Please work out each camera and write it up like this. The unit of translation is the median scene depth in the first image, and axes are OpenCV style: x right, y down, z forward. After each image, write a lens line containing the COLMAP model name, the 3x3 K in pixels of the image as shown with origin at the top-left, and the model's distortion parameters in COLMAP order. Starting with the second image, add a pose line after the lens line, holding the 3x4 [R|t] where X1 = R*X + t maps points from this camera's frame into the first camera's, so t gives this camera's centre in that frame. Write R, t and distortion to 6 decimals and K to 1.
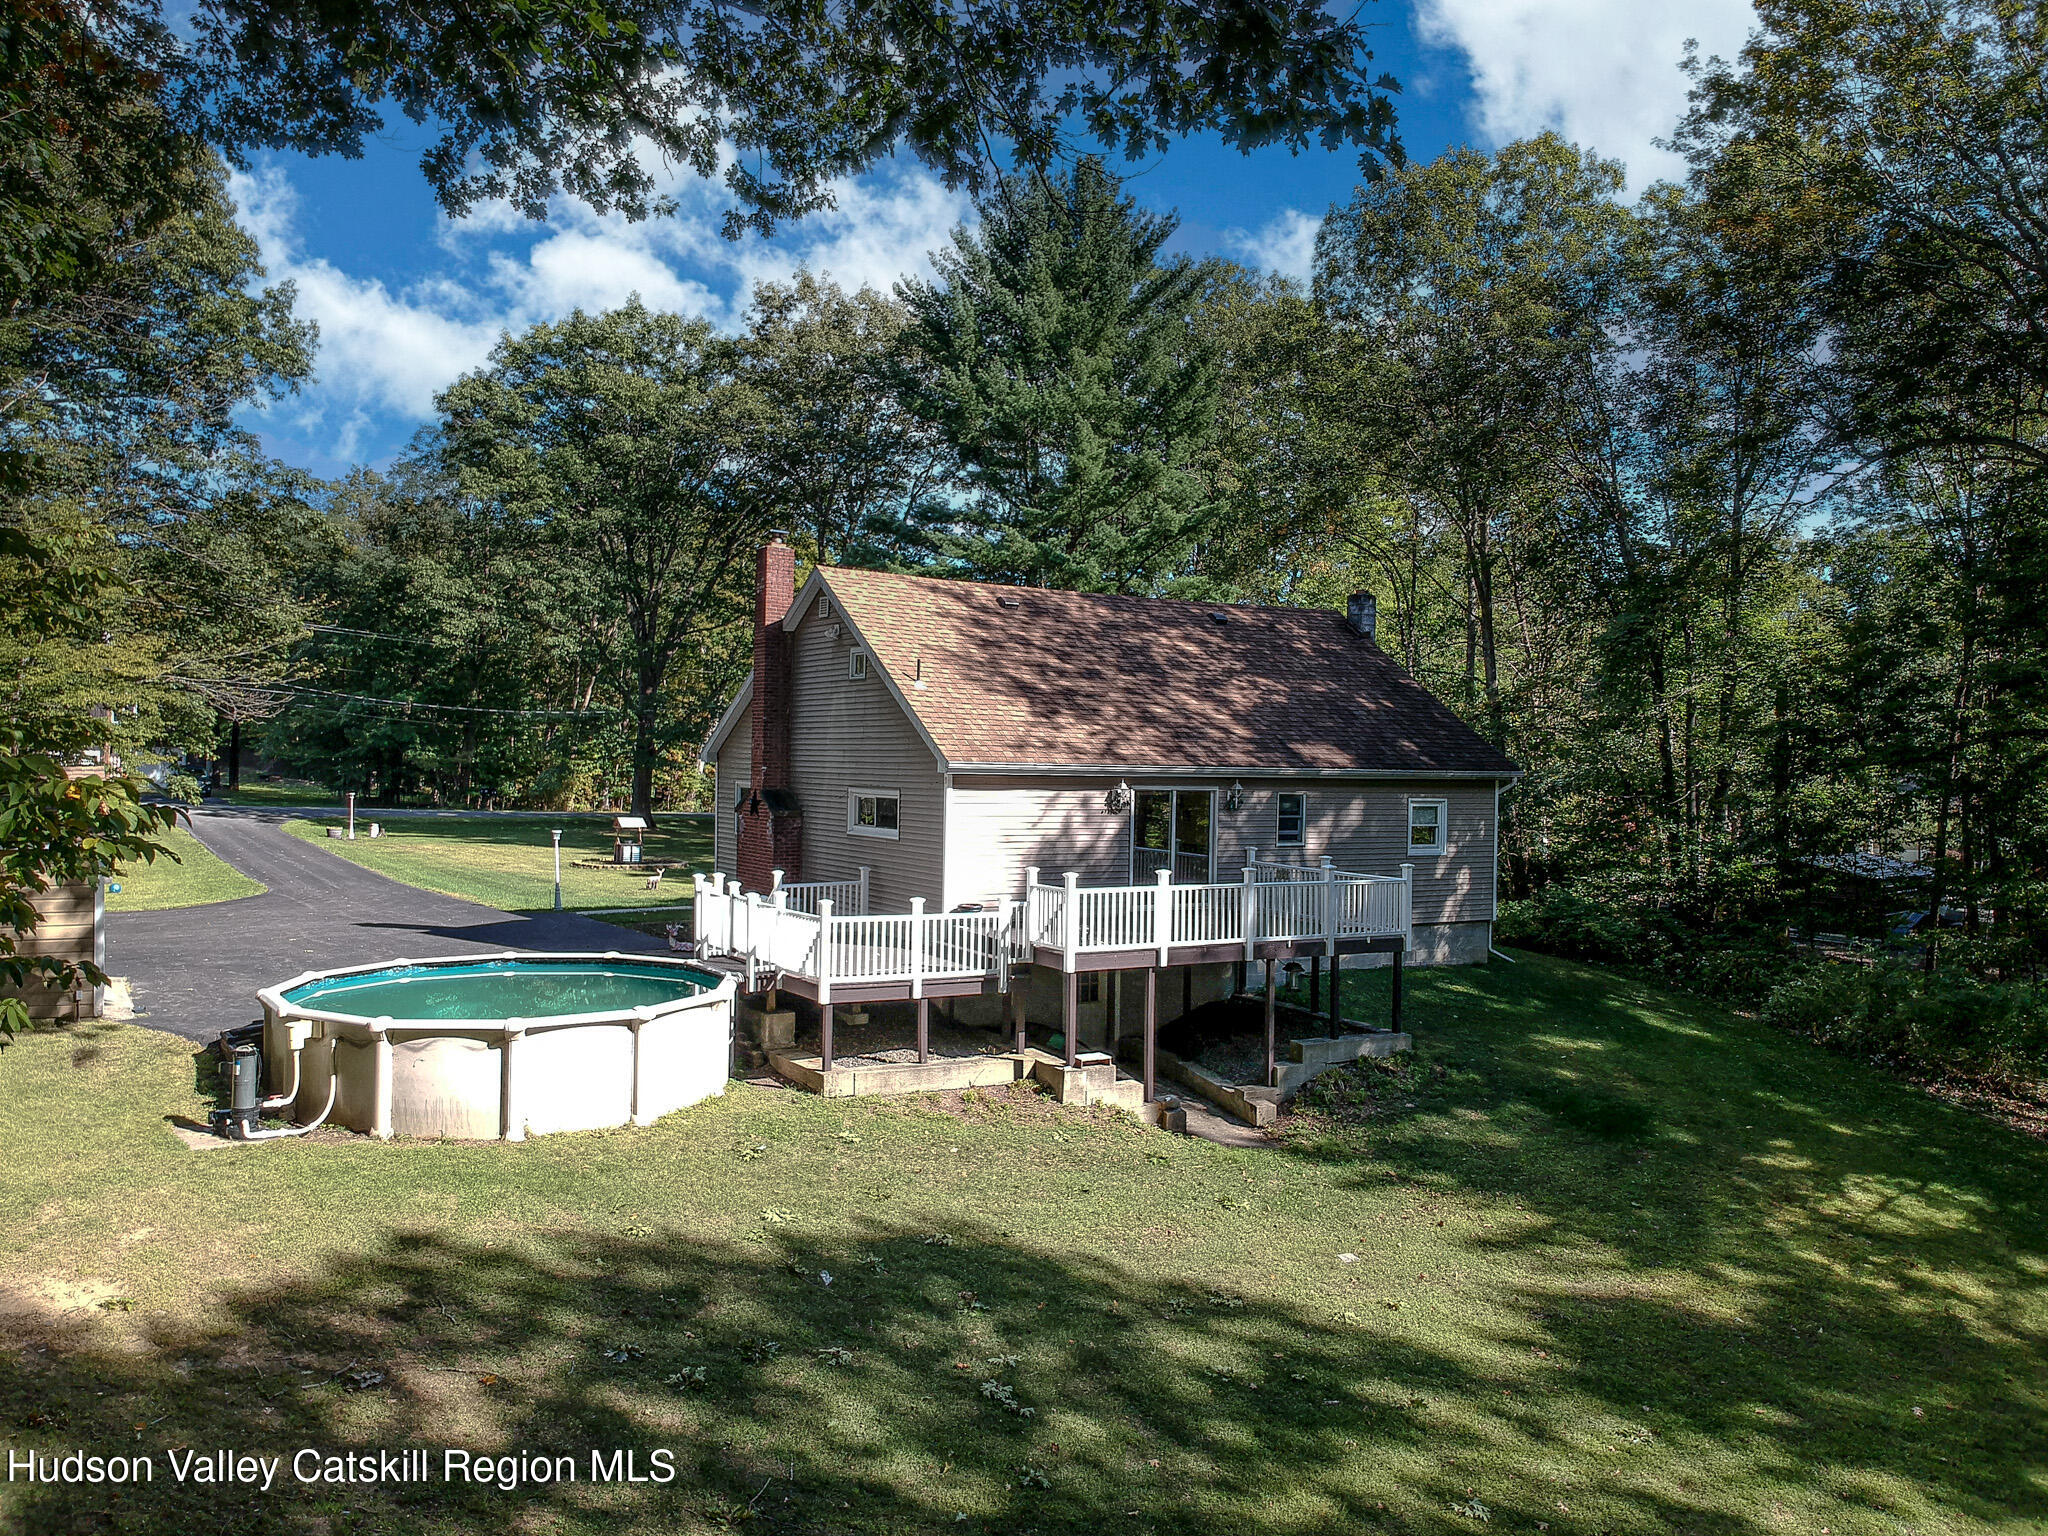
lens RADIAL K [[1492.9, 0, 1024.0], [0, 1492.9, 768.0], [0, 0, 1]] dist [0.080440, -0.154730]
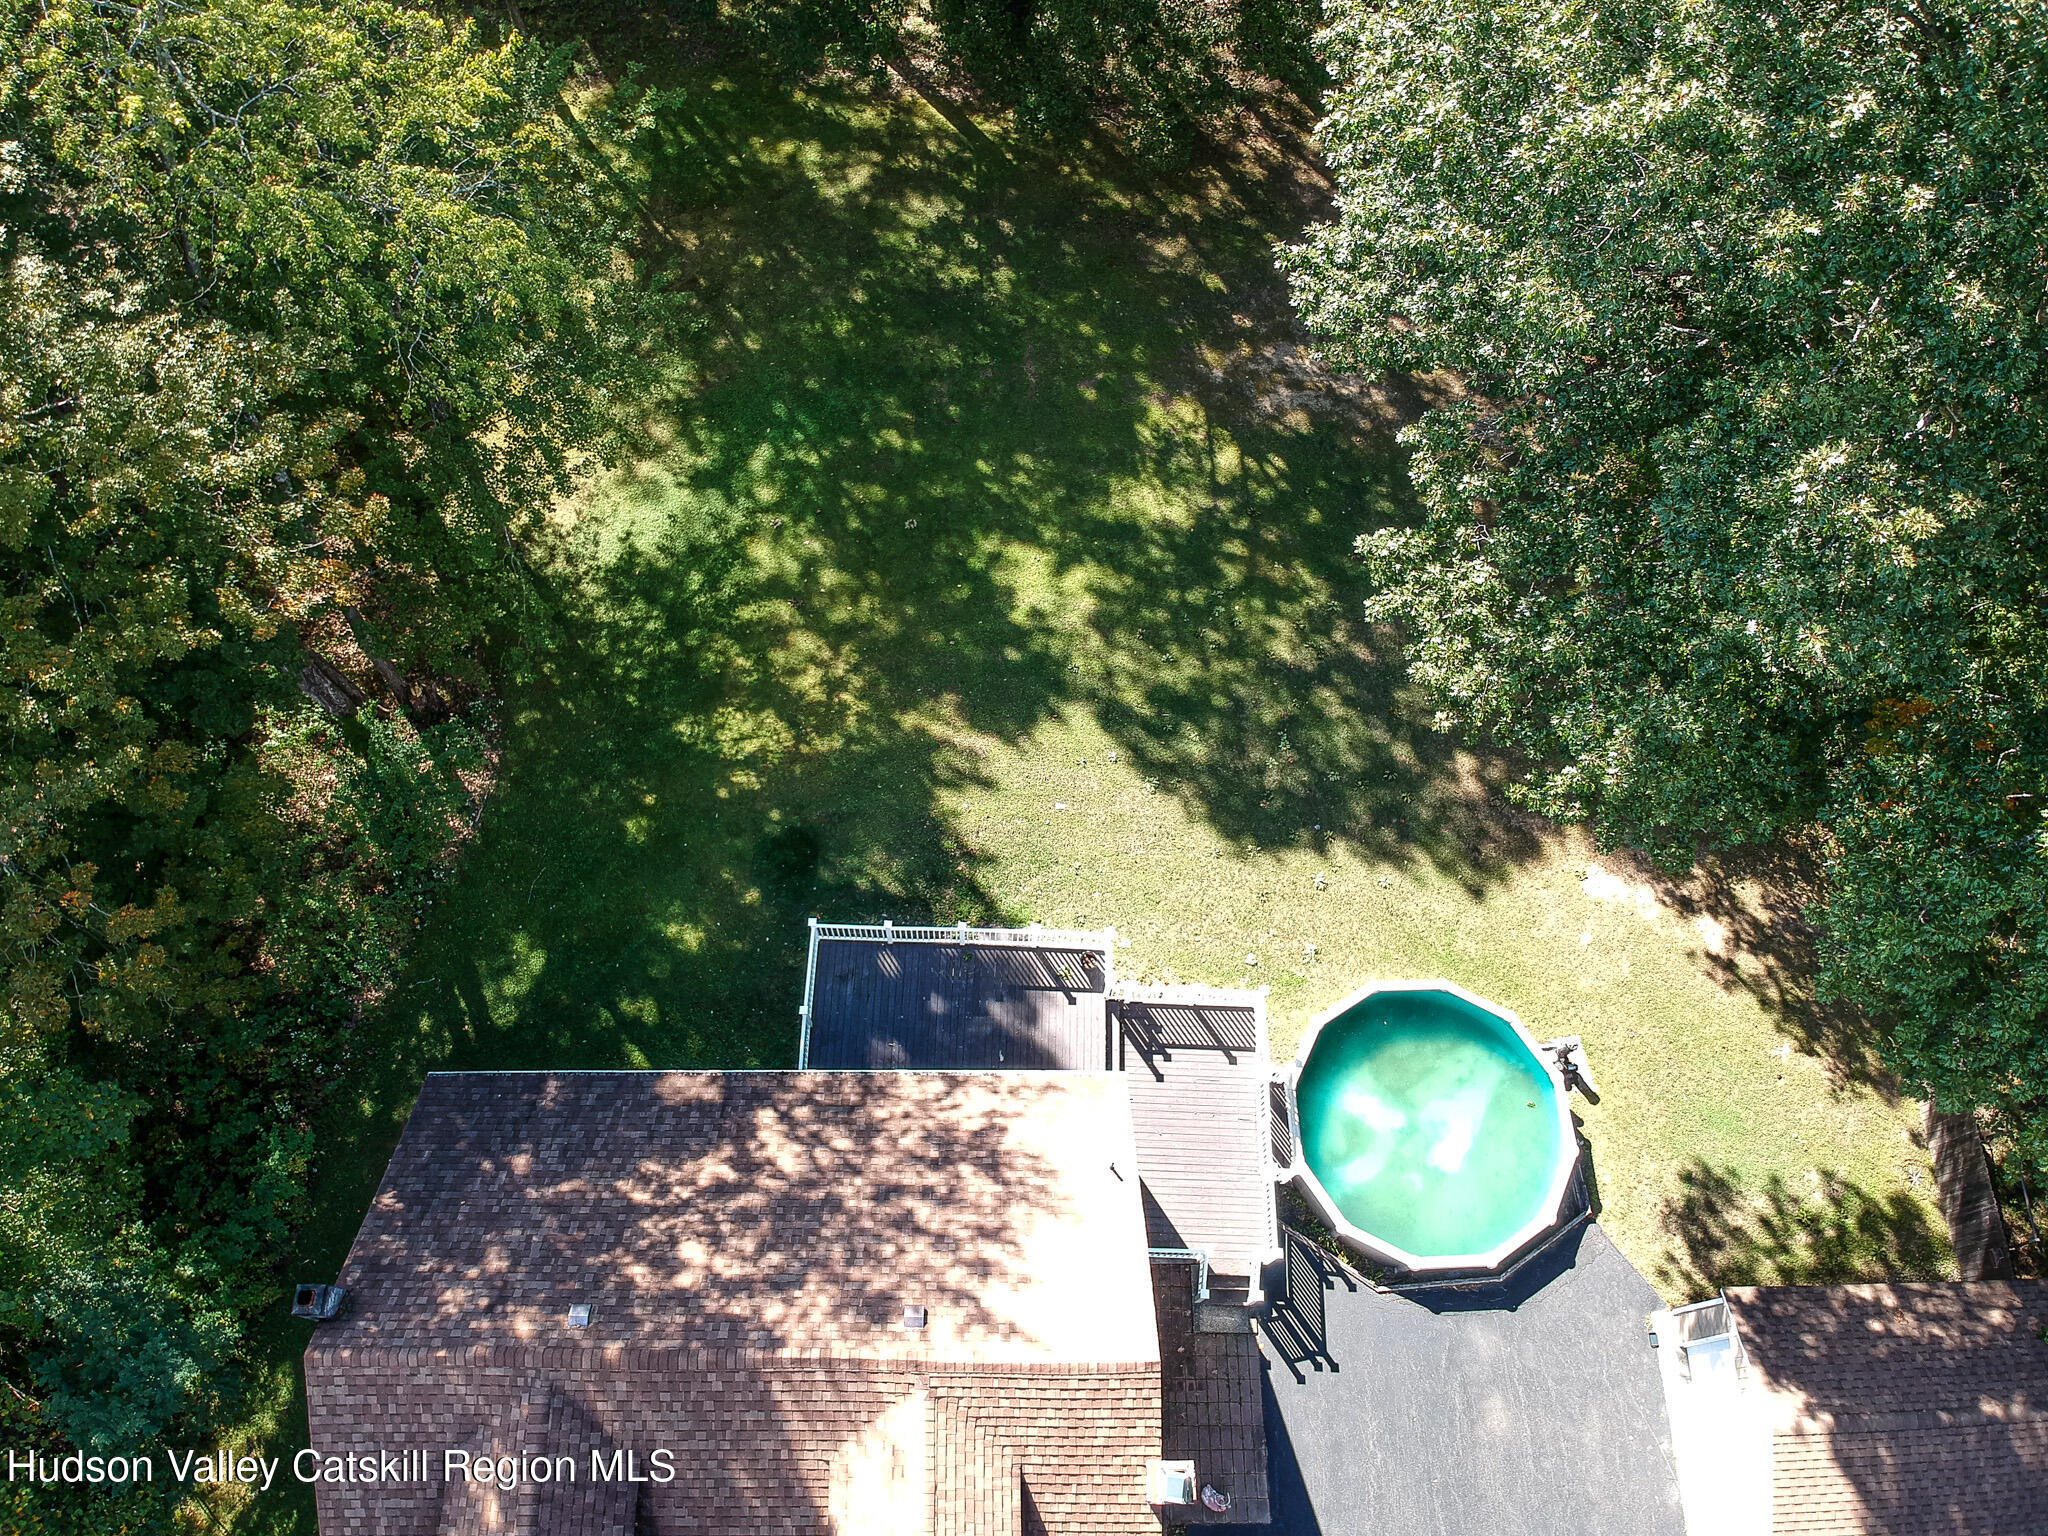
lens RADIAL K [[1504.9, 0, 1024.0], [0, 1504.9, 768.0], [0, 0, 1]] dist [0.155308, -0.348116]
pose [[-0.850106, -0.494312, 0.181594, -0.133150], [-0.041399, 0.406498, 0.912713, -2.028192], [-0.524982, 0.768385, -0.366030, 2.171419]]
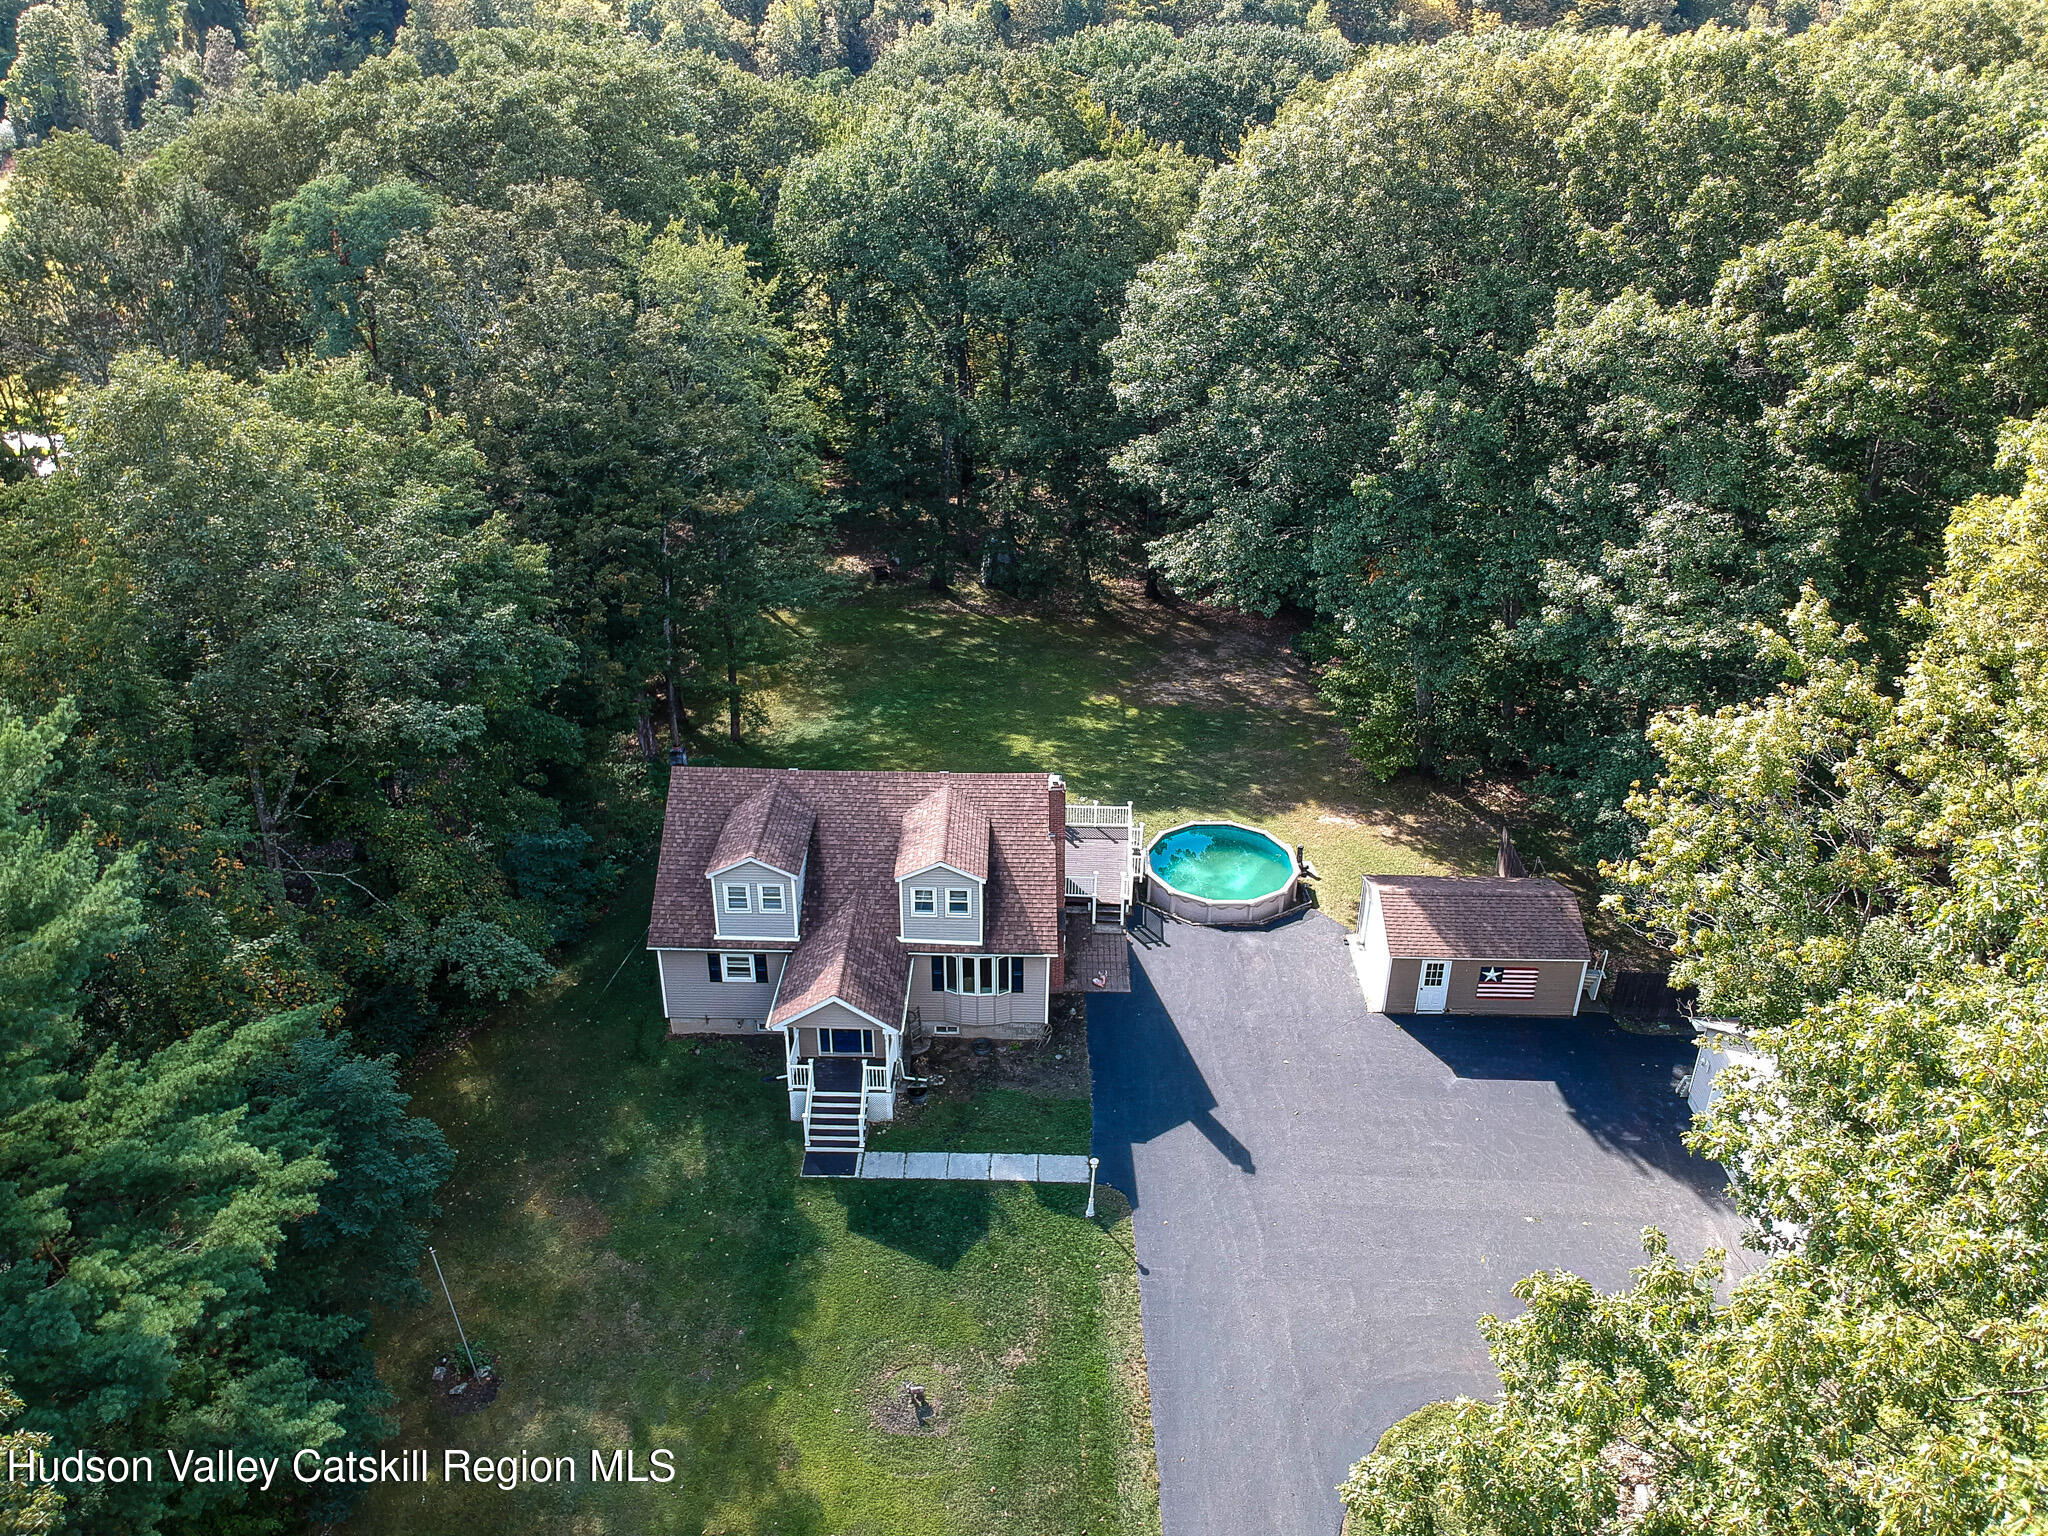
lens RADIAL K [[1504.9, 0, 1024.0], [0, 1504.9, 768.0], [0, 0, 1]] dist [0.155308, -0.348116]
pose [[-0.837103, -0.292990, 0.461969, -1.882151], [-0.021654, 0.861565, 0.507185, -2.120104], [-0.546616, 0.414562, -0.727563, 4.652303]]
